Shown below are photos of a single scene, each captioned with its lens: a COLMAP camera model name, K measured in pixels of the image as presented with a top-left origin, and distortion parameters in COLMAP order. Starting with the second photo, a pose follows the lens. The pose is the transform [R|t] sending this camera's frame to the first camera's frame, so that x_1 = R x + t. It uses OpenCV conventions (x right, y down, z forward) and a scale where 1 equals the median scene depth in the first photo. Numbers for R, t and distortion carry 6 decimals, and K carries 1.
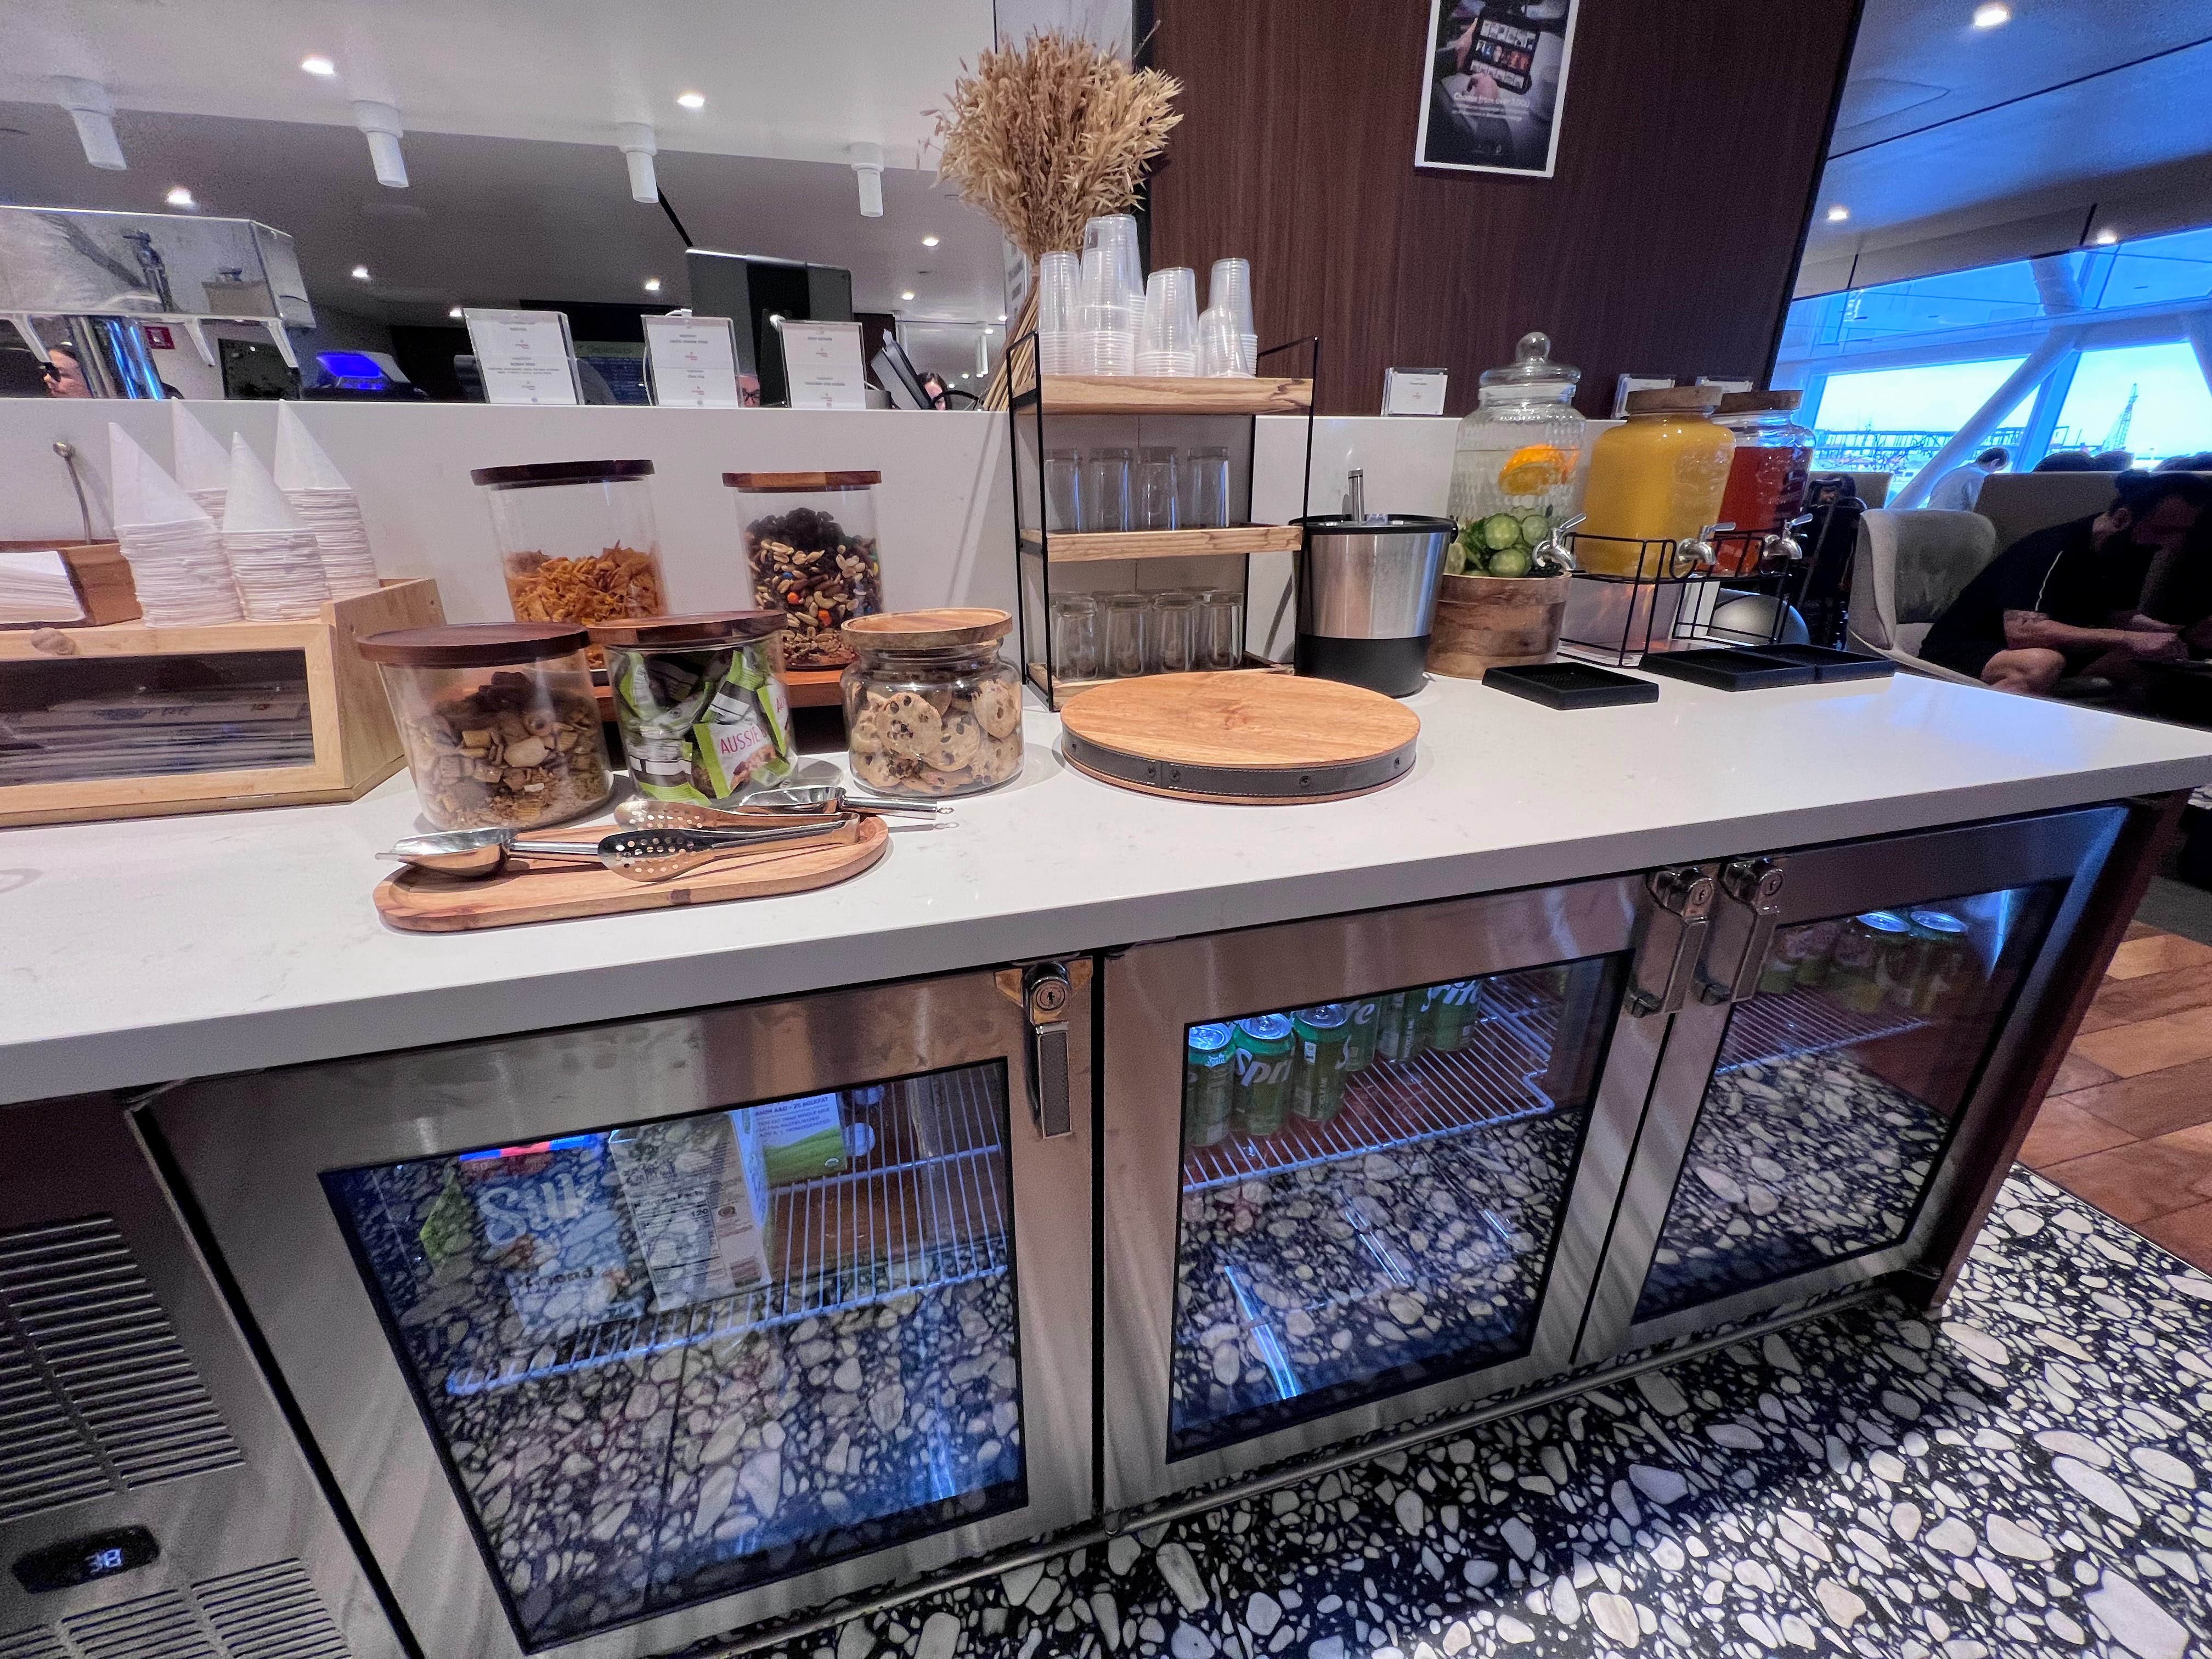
lens RADIAL K [[896.3, 0, 1106.0], [0, 896.3, 829.5], [0, 0, 1]] dist [0.002498, 0.000244]
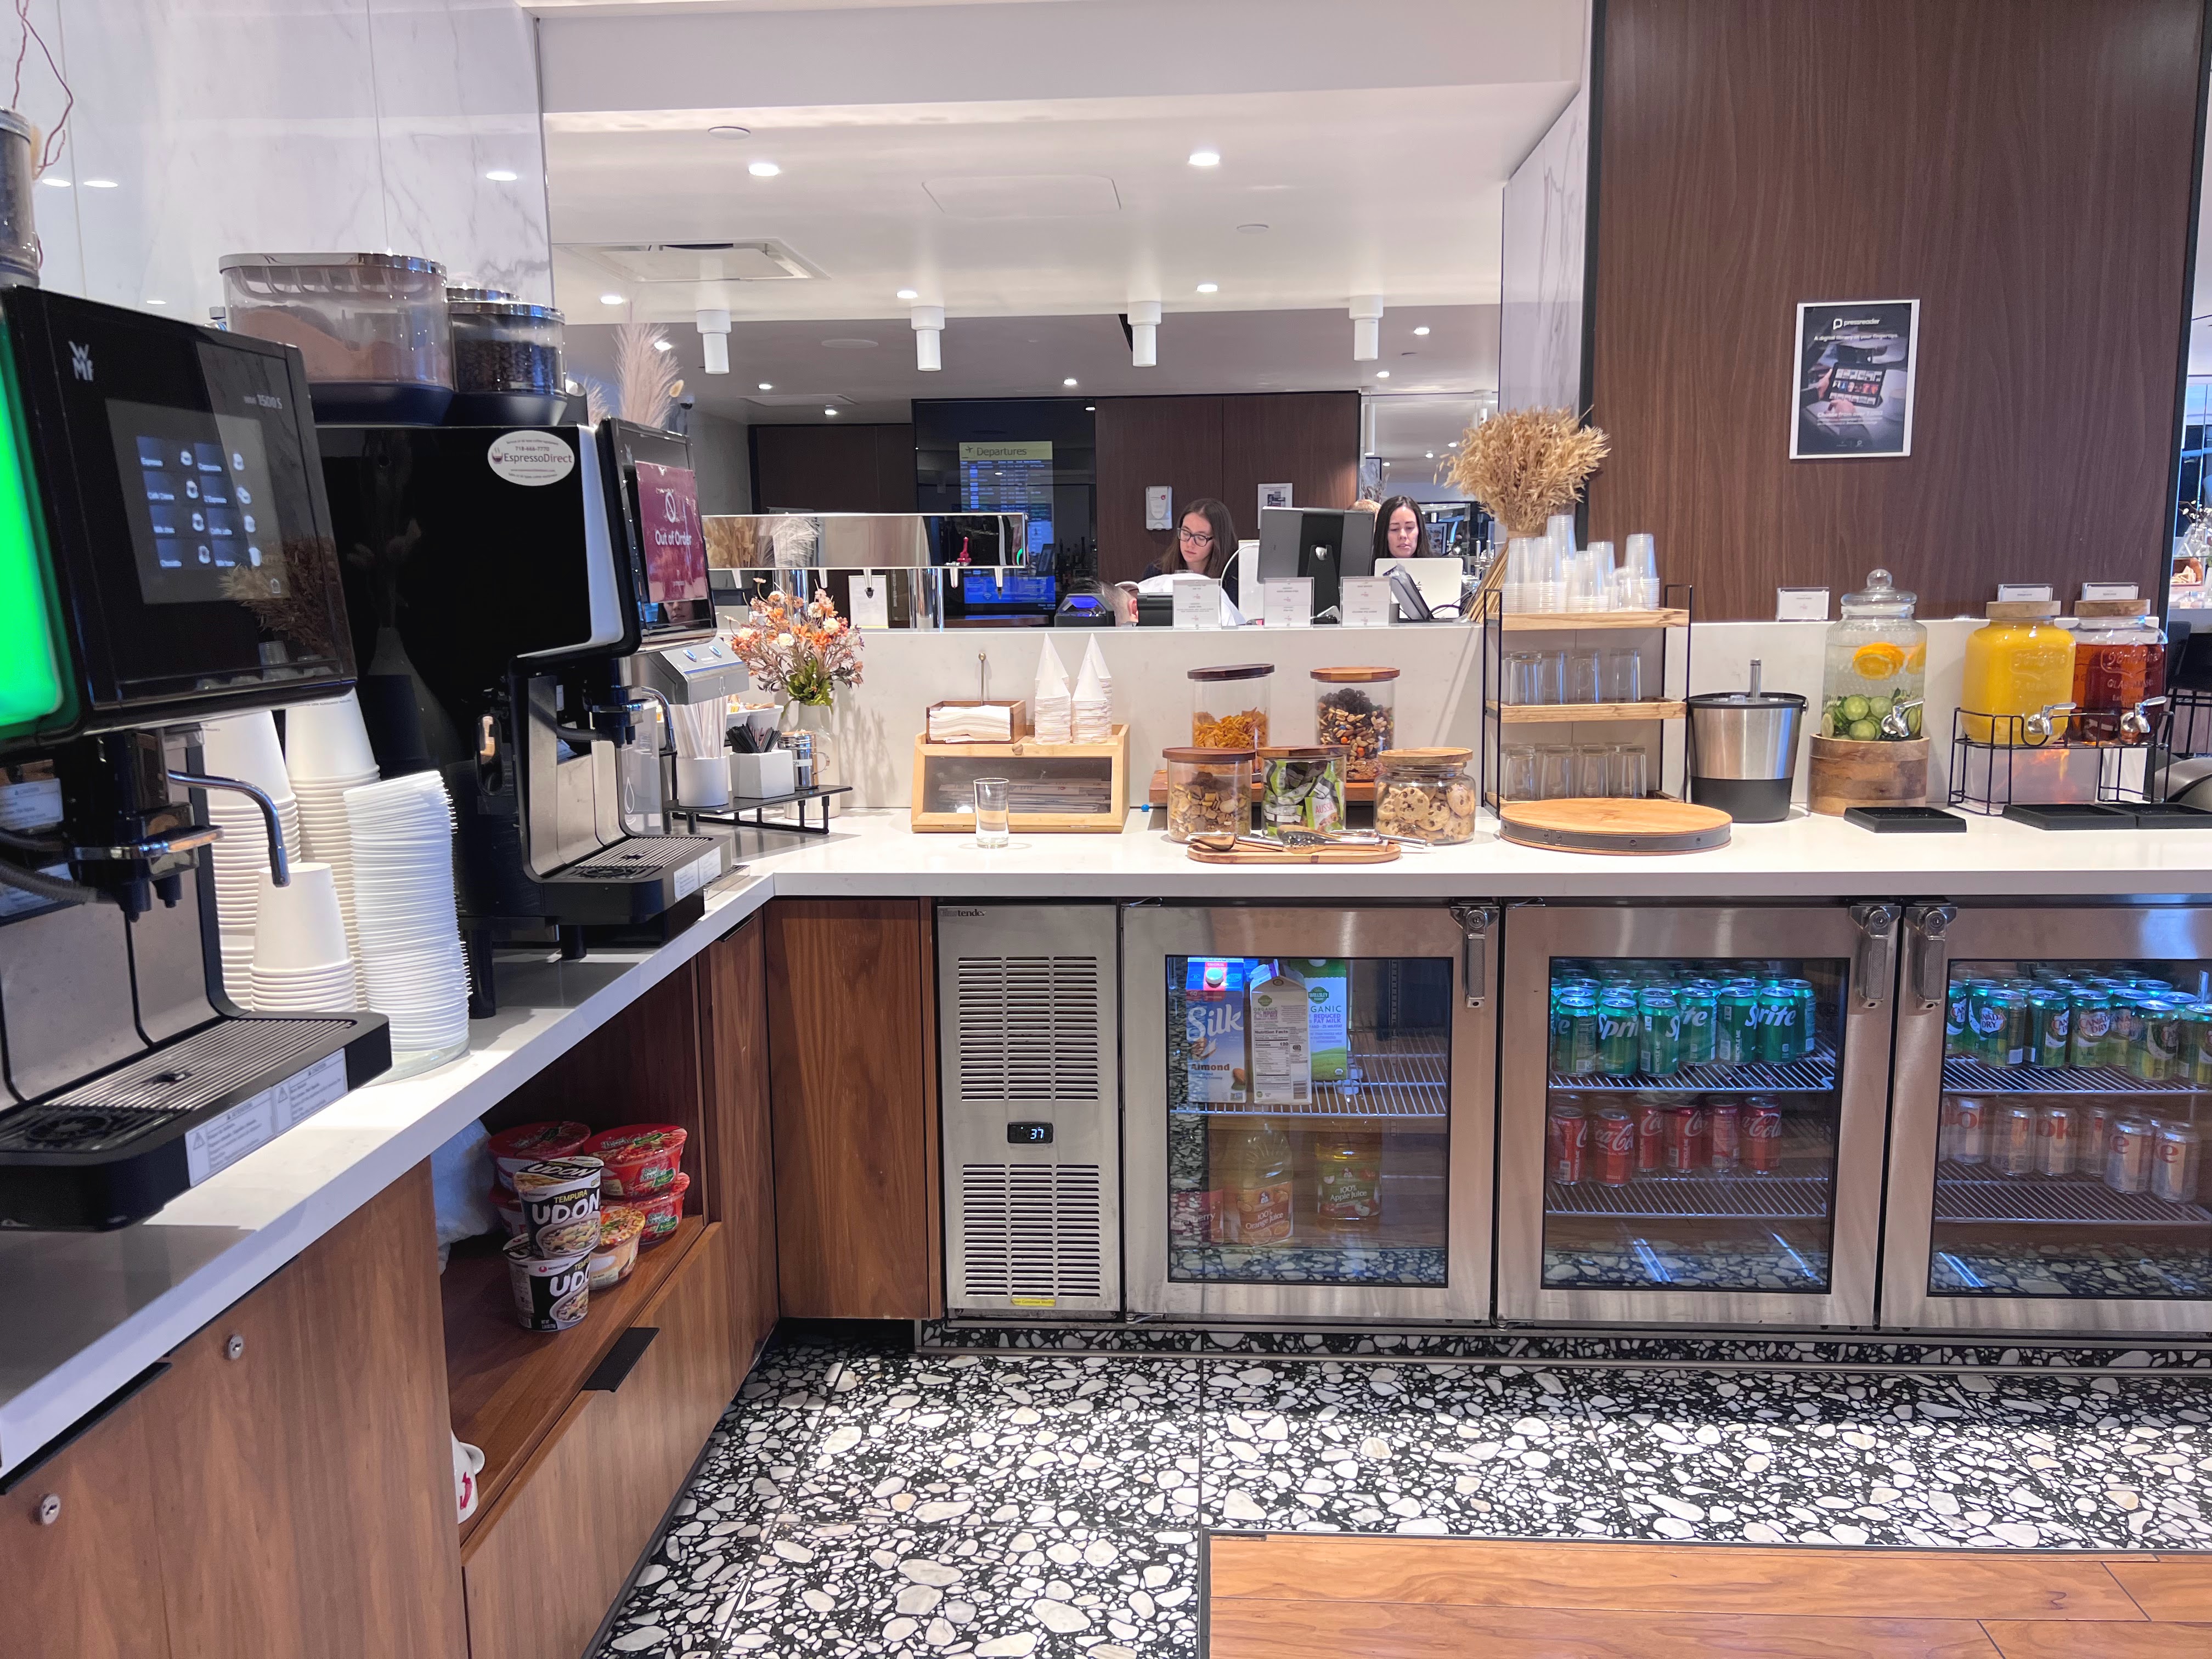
lens RADIAL K [[1769.5, 0, 1106.0], [0, 1769.5, 829.5], [0, 0, 1]] dist [0.055110, -0.080671]
pose [[0.945760, 0.037265, -0.322721, 0.273853], [-0.111242, 0.970492, -0.213939, 0.587360], [0.305226, 0.238235, 0.921999, -1.910199]]
